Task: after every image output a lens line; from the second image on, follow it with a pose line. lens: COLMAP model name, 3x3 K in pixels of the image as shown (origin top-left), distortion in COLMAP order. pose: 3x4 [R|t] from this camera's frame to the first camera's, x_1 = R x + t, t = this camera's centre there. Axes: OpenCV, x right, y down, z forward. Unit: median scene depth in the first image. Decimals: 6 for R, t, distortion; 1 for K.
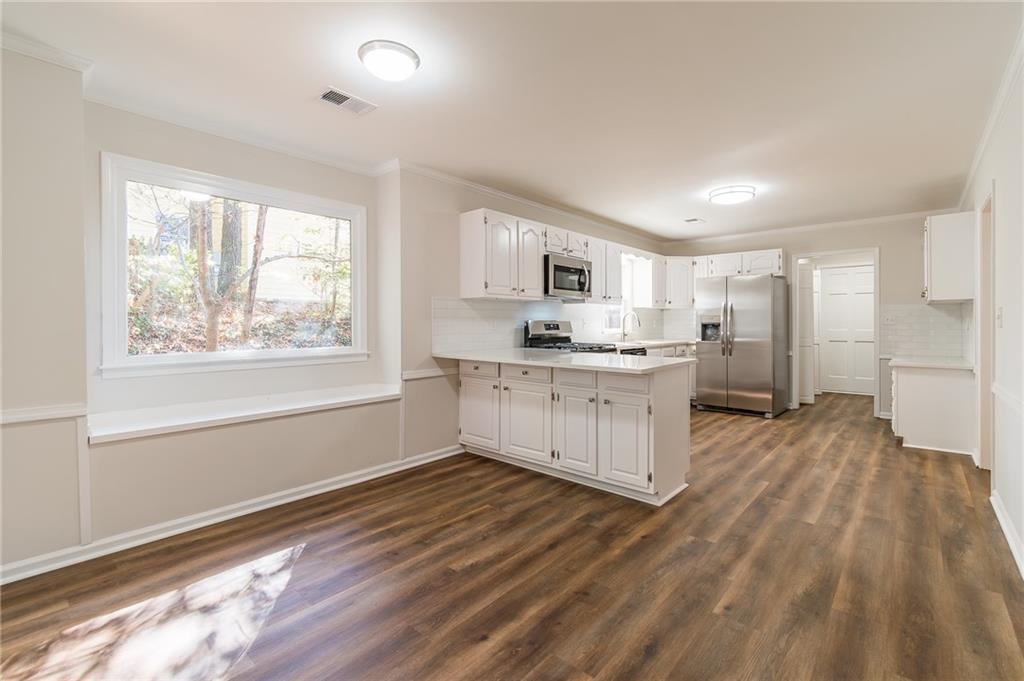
lens RADIAL K [[455.3, 0, 515.7], [0, 455.3, 331.9], [0, 0, 1]] dist [-0.001662, -0.000298]
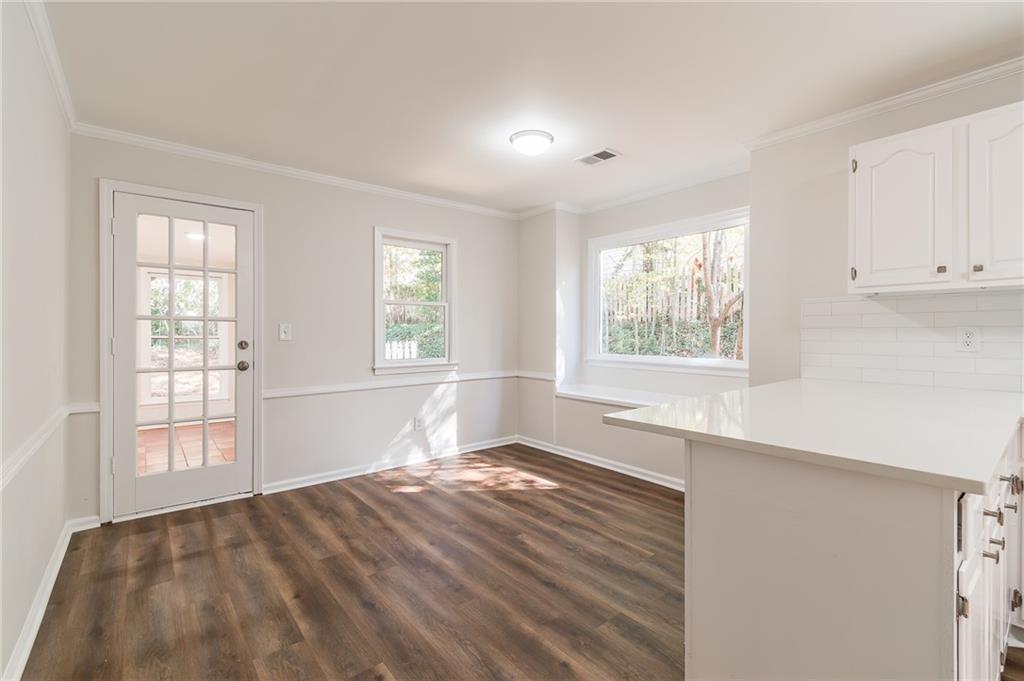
lens RADIAL K [[455.3, 0, 515.7], [0, 455.3, 331.9], [0, 0, 1]] dist [-0.001662, -0.000298]
pose [[-0.159920, 0.000655, -0.987130, 0.940787], [-0.023011, 0.999726, 0.004392, -0.027833], [0.986862, 0.023417, -0.159862, 1.028007]]
